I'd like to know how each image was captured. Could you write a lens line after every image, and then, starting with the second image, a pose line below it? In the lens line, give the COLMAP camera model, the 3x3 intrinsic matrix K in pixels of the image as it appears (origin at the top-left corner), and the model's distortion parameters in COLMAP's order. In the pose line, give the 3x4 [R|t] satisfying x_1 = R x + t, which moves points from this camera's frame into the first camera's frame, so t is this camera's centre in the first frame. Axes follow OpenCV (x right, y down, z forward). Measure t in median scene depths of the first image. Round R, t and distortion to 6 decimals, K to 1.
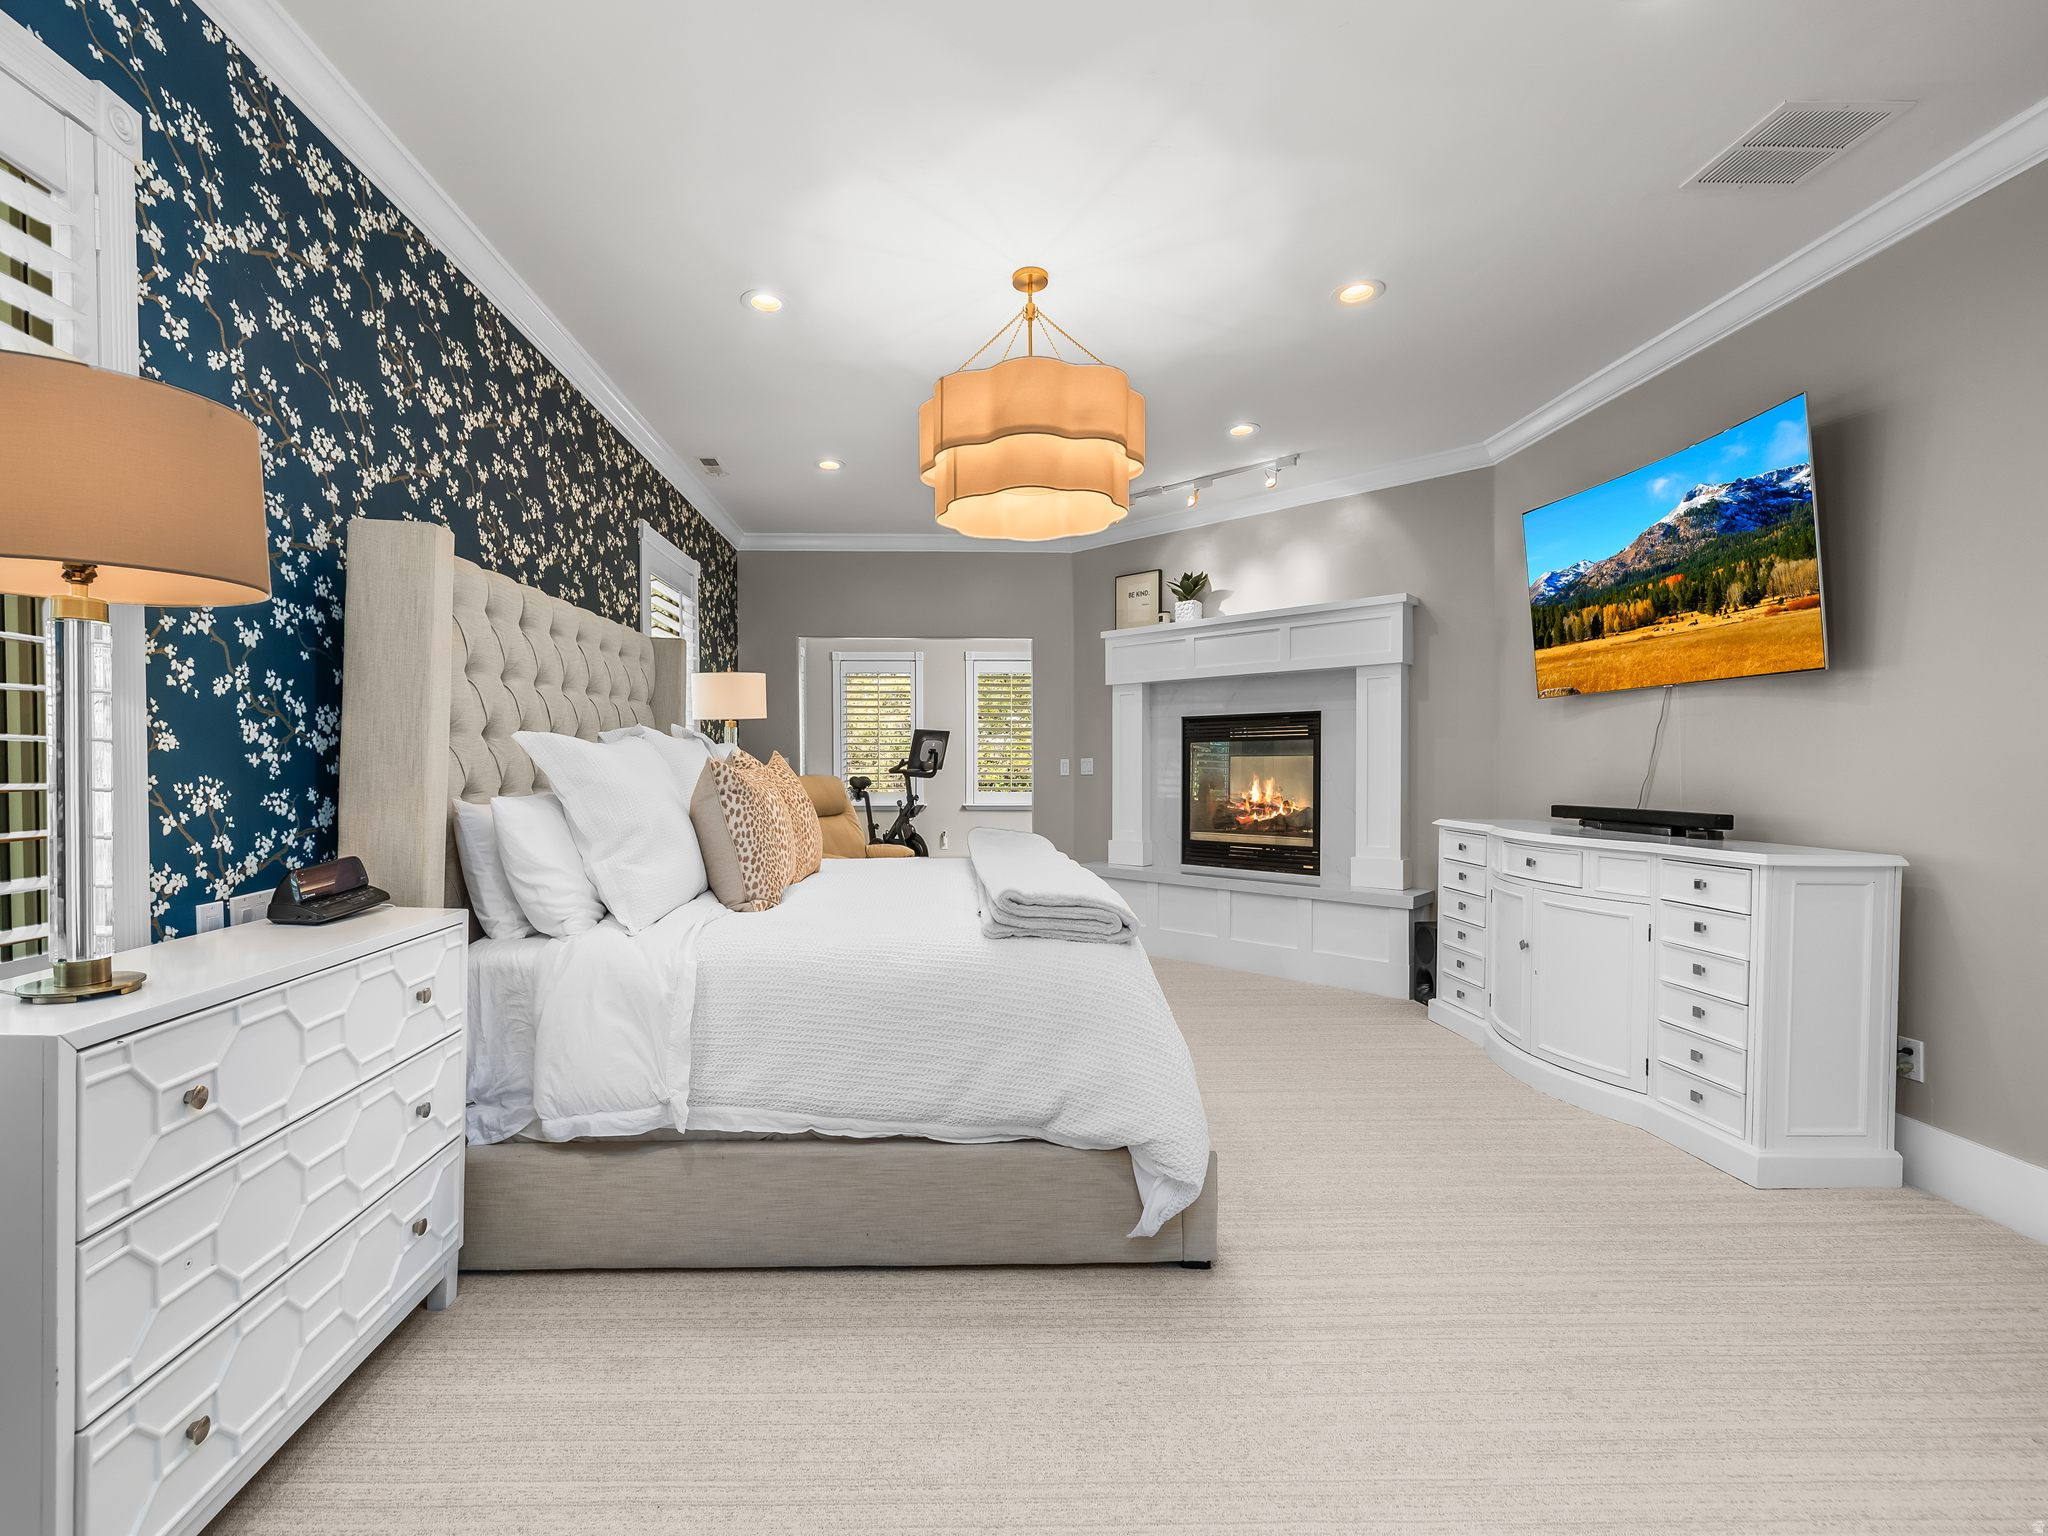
lens RADIAL K [[862.9, 0, 1014.1], [0, 862.9, 776.8], [0, 0, 1]] dist [-0.000350, -0.000380]
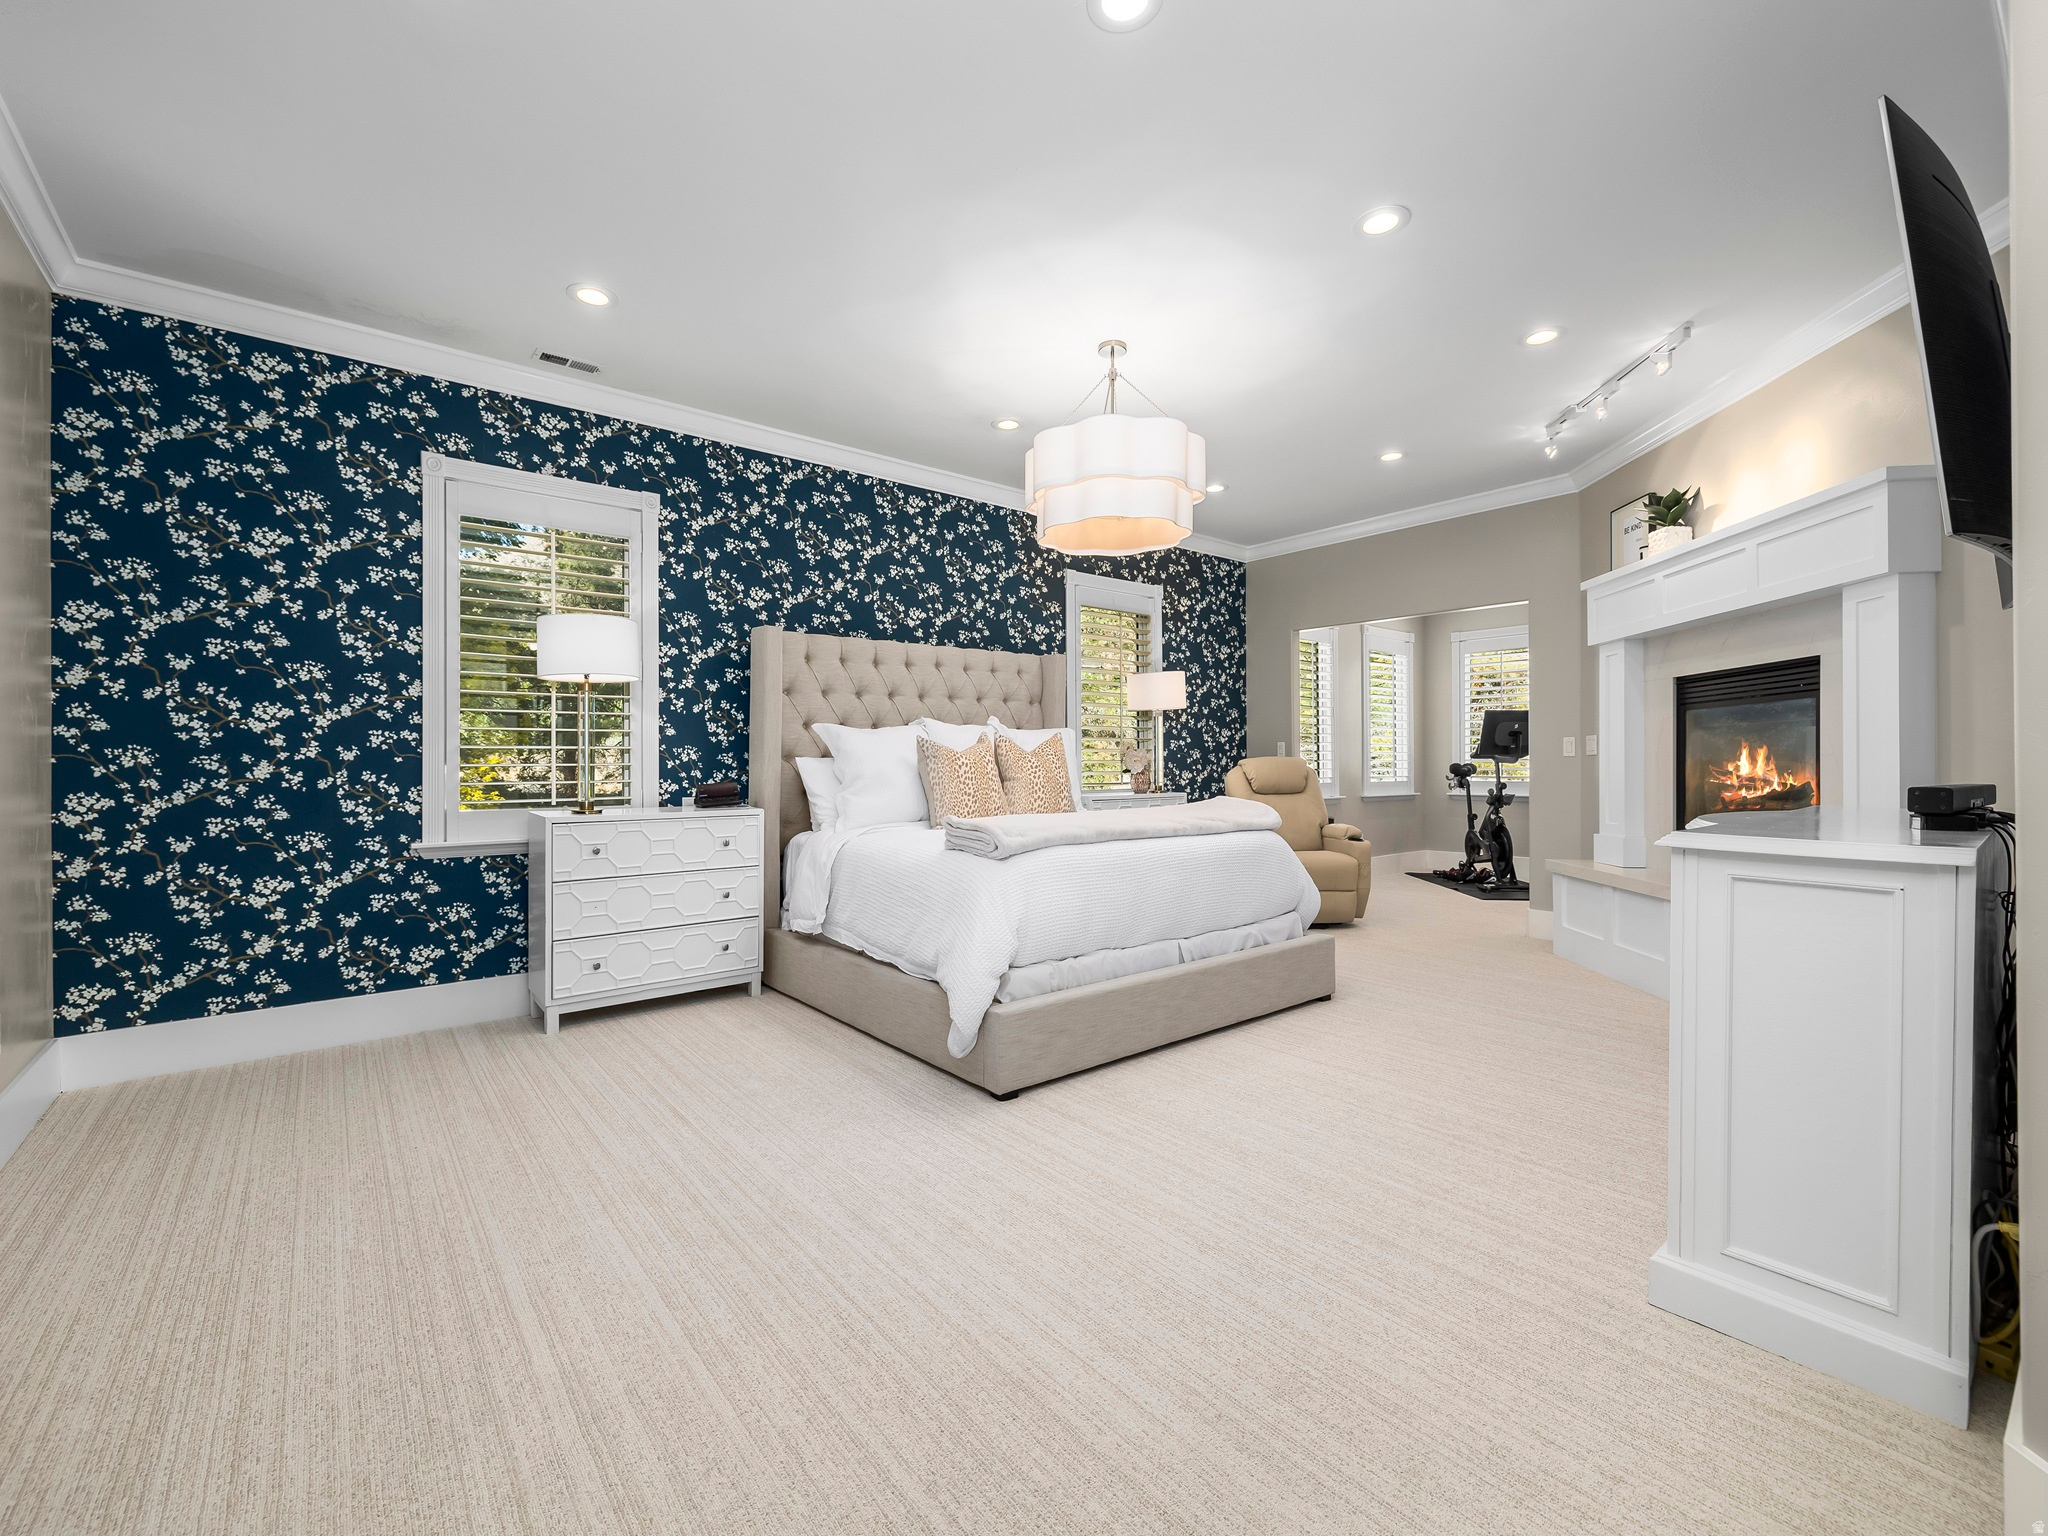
lens RADIAL K [[913.9, 0, 1061.6], [0, 913.9, 758.0], [0, 0, 1]] dist [0.001481, -0.000089]
pose [[0.616882, -0.009126, -0.787002, 1.330050], [-0.006763, 0.999834, -0.016895, 0.053679], [0.787026, 0.015745, 0.616719, 0.173805]]
